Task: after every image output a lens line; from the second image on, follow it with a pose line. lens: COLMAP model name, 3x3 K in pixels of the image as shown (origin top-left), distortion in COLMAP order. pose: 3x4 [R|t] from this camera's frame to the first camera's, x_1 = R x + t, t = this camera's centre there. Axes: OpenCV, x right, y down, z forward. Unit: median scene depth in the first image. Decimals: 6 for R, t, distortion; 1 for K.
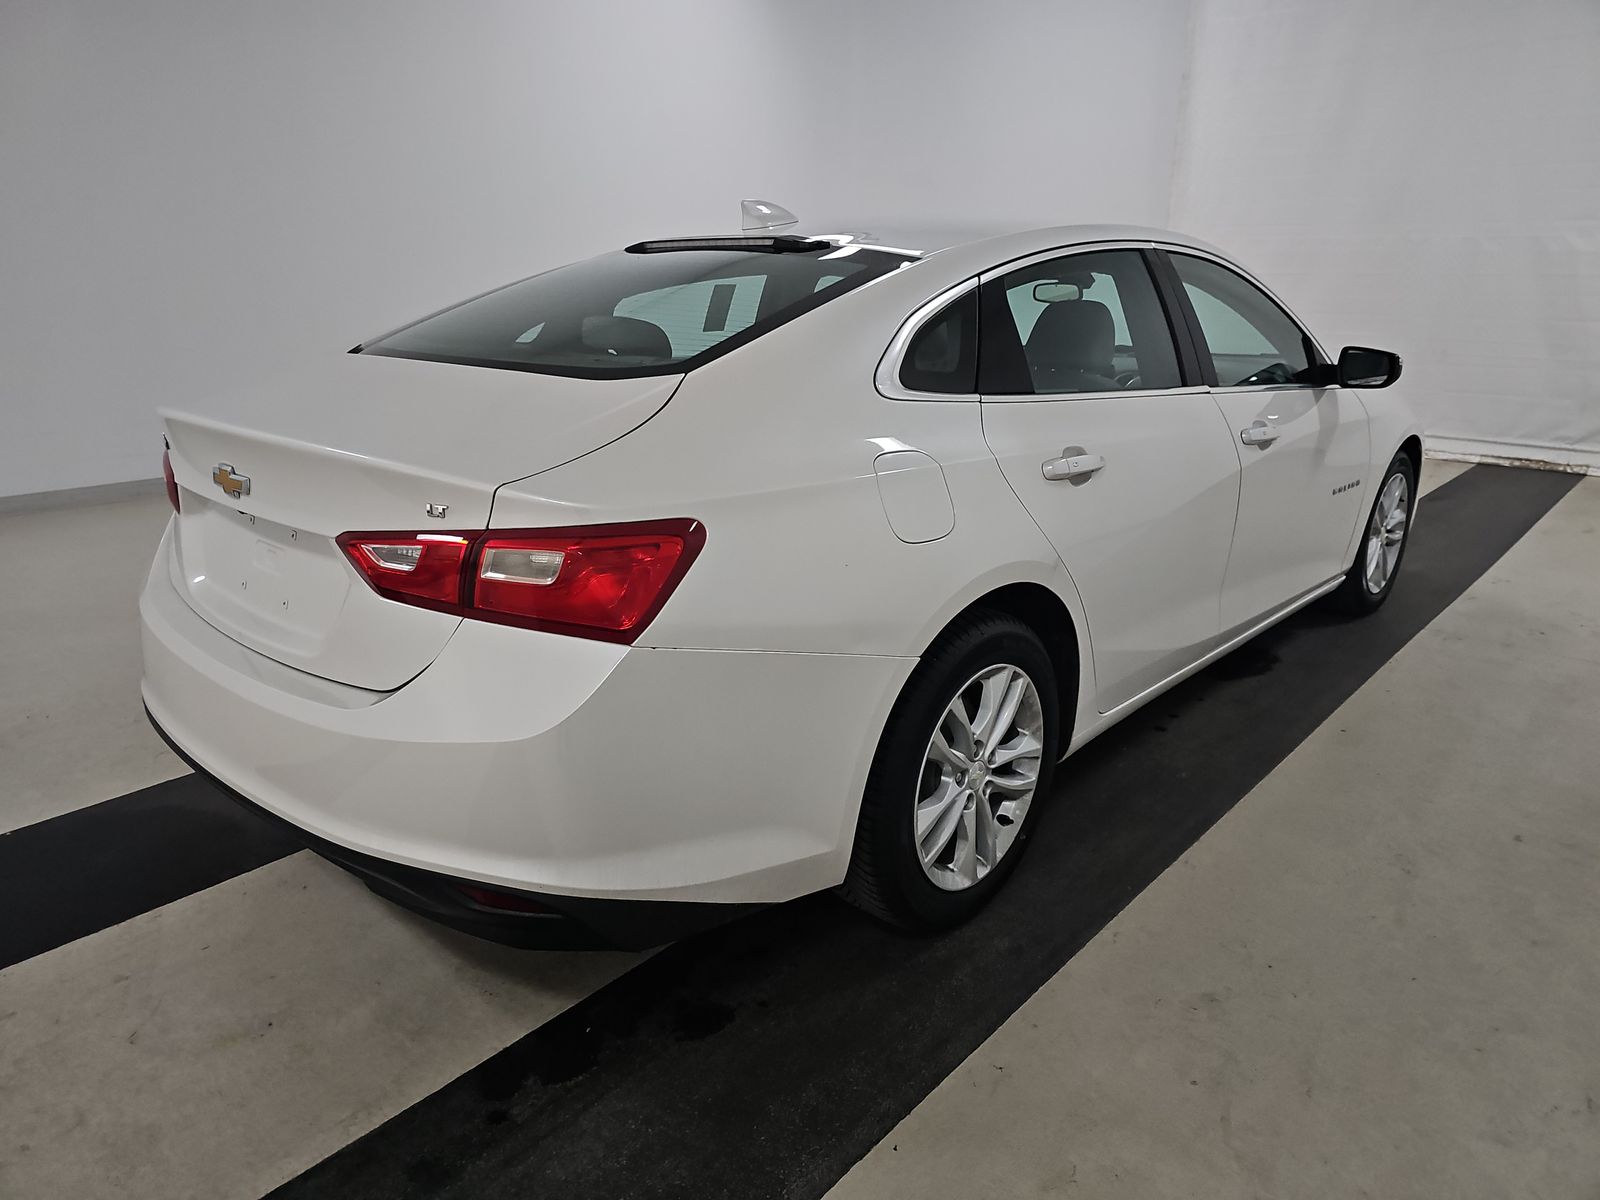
lens RADIAL K [[1071.5, 0, 794.5], [0, 1071.5, 594.5], [0, 0, 1]] dist [0.010884, -0.004440]
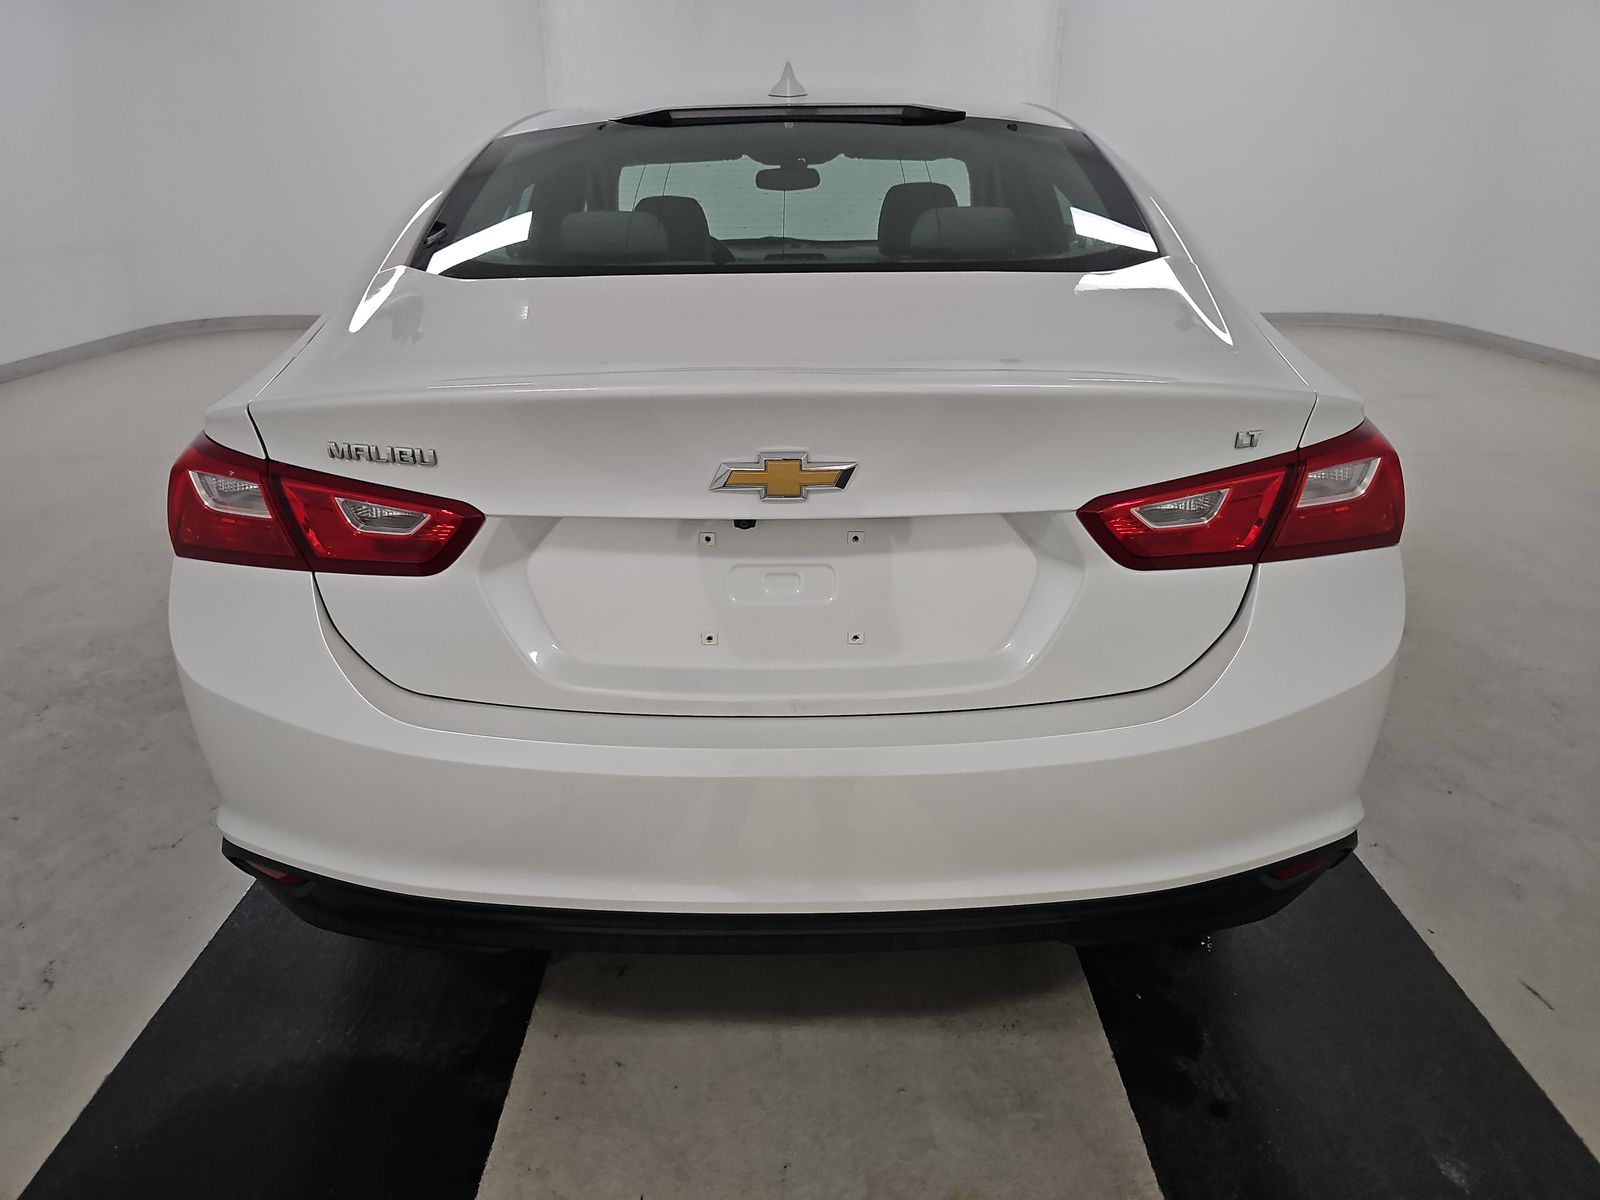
lens RADIAL K [[1071.5, 0, 797.4], [0, 1071.5, 603.5], [0, 0, 1]] dist [0.010884, -0.004440]
pose [[0.738703, -0.262137, 0.620969, -0.875578], [0.205735, 0.965001, 0.162626, -0.125489], [-0.641866, 0.007623, 0.766779, 0.473866]]
